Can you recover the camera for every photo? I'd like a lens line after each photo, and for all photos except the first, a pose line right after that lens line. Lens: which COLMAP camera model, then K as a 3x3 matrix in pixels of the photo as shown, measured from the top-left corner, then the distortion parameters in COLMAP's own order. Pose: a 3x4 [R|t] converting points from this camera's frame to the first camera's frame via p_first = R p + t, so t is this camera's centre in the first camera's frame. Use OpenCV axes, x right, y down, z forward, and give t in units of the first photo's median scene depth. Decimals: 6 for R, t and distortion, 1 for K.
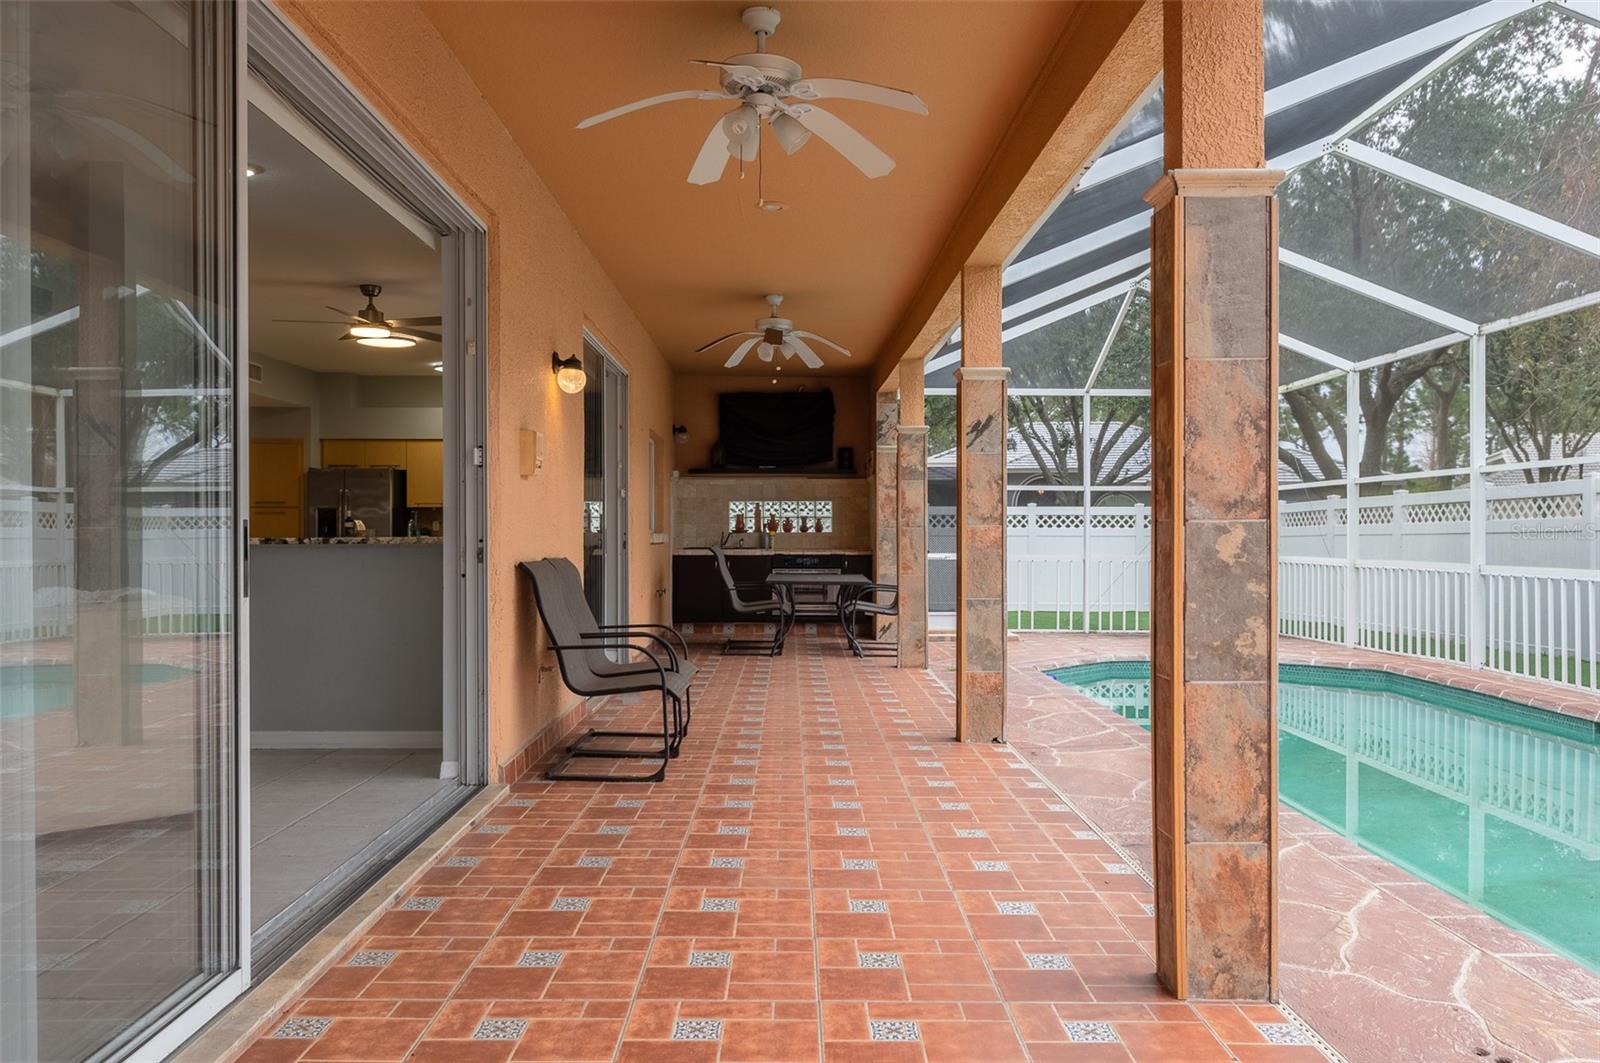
lens RADIAL K [[1211.5, 0, 800.8], [0, 1211.5, 530.0], [0, 0, 1]] dist [0.000900, 0.003891]
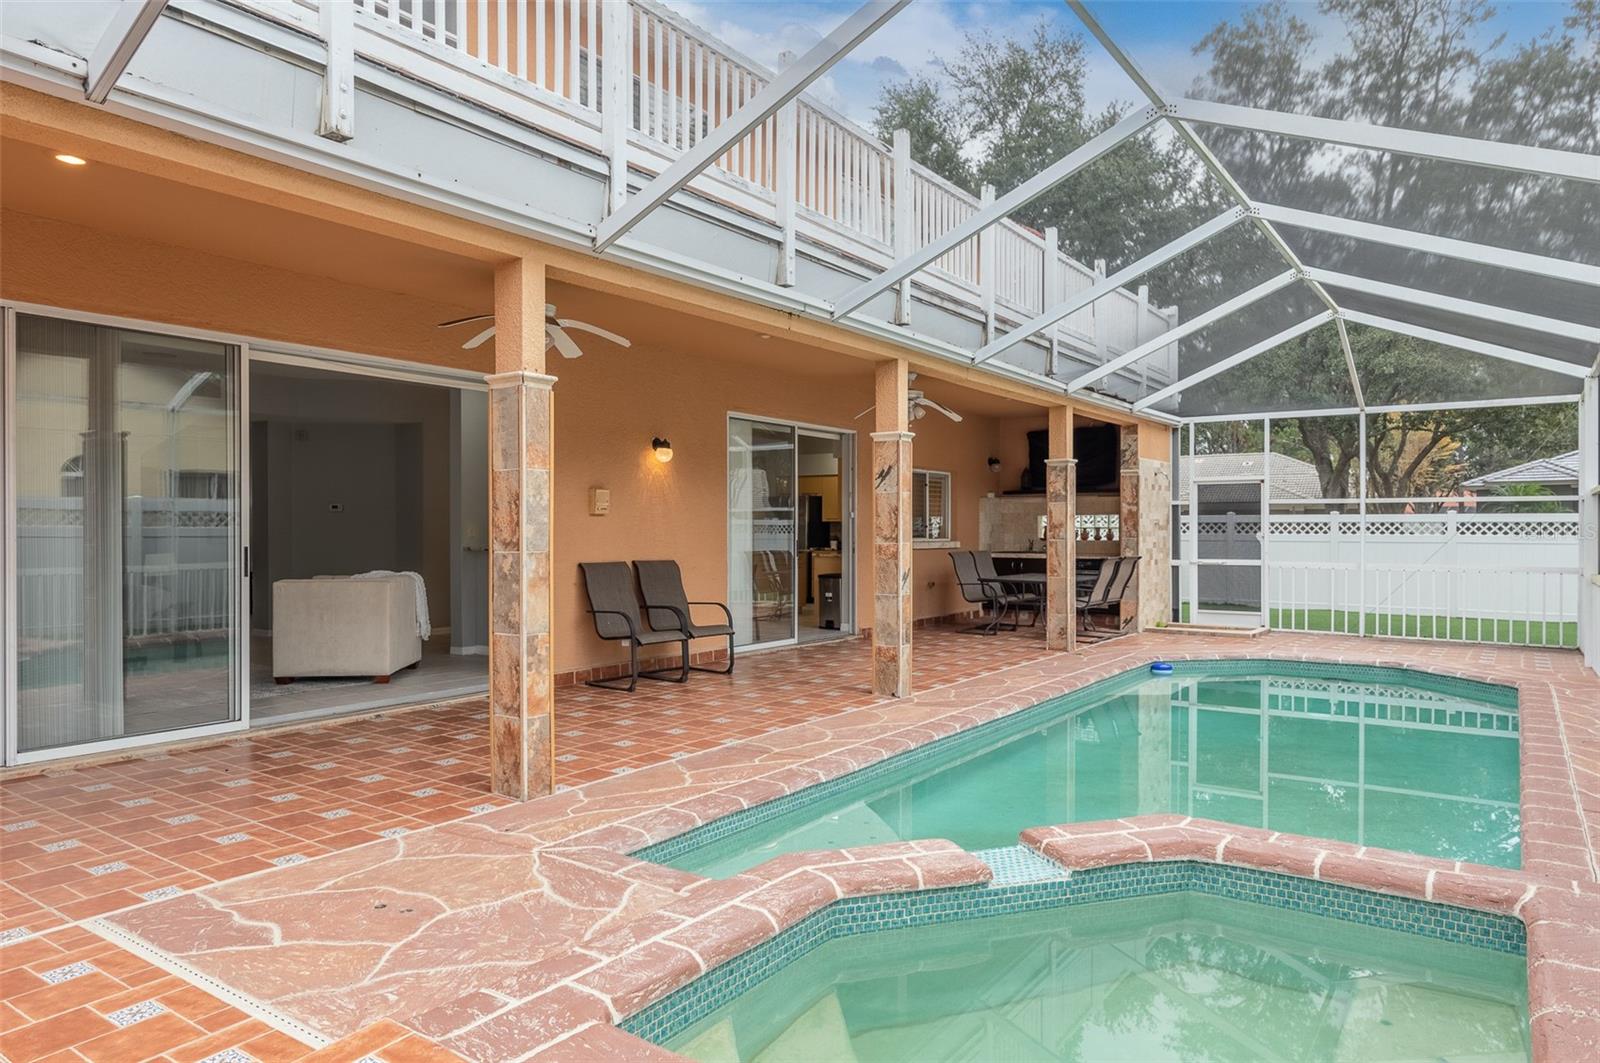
lens RADIAL K [[1011.2, 0, 796.9], [0, 1011.2, 538.3], [0, 0, 1]] dist [0.004534, 0.001199]
pose [[0.803620, 0.004126, -0.595129, 0.405869], [0.001445, 0.999960, 0.008883, -0.010441], [0.595142, -0.007998, 0.803581, -0.008038]]
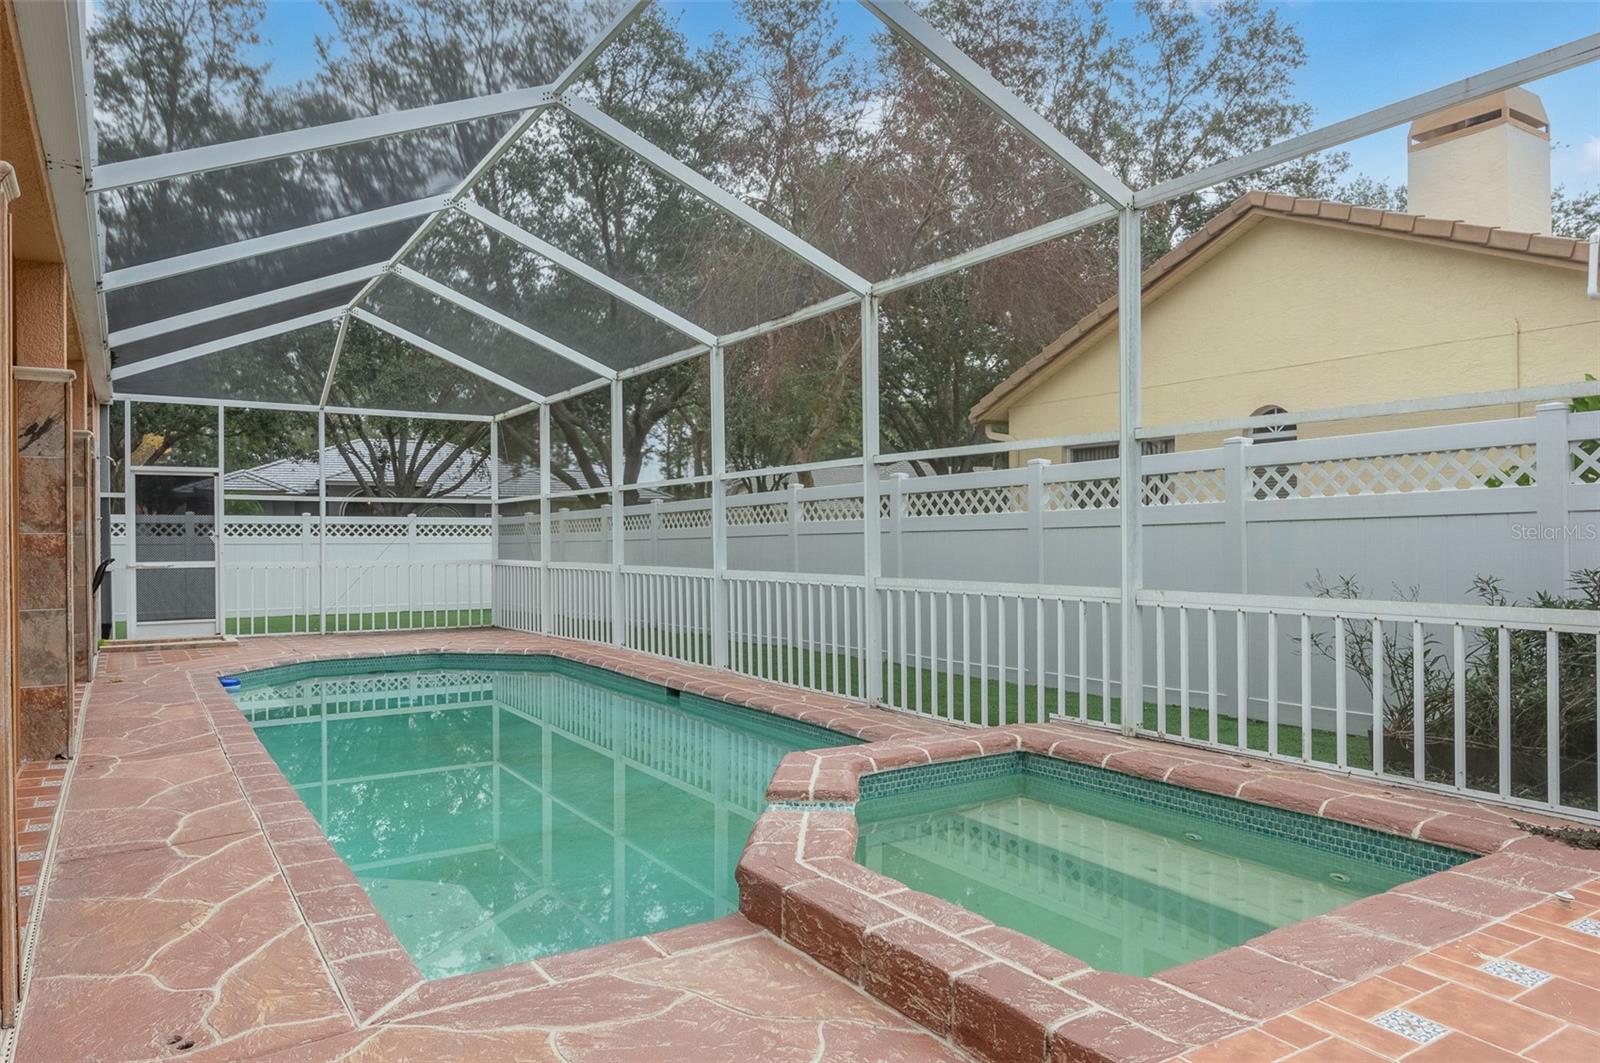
lens RADIAL K [[1050.5, 0, 798.5], [0, 1050.5, 535.2], [0, 0, 1]] dist [-0.001502, -0.002309]
pose [[0.851591, -0.001634, 0.524205, 0.117367], [0.003147, 0.999993, -0.001994, 0.000744], [-0.524198, 0.003348, 0.851590, -0.009009]]
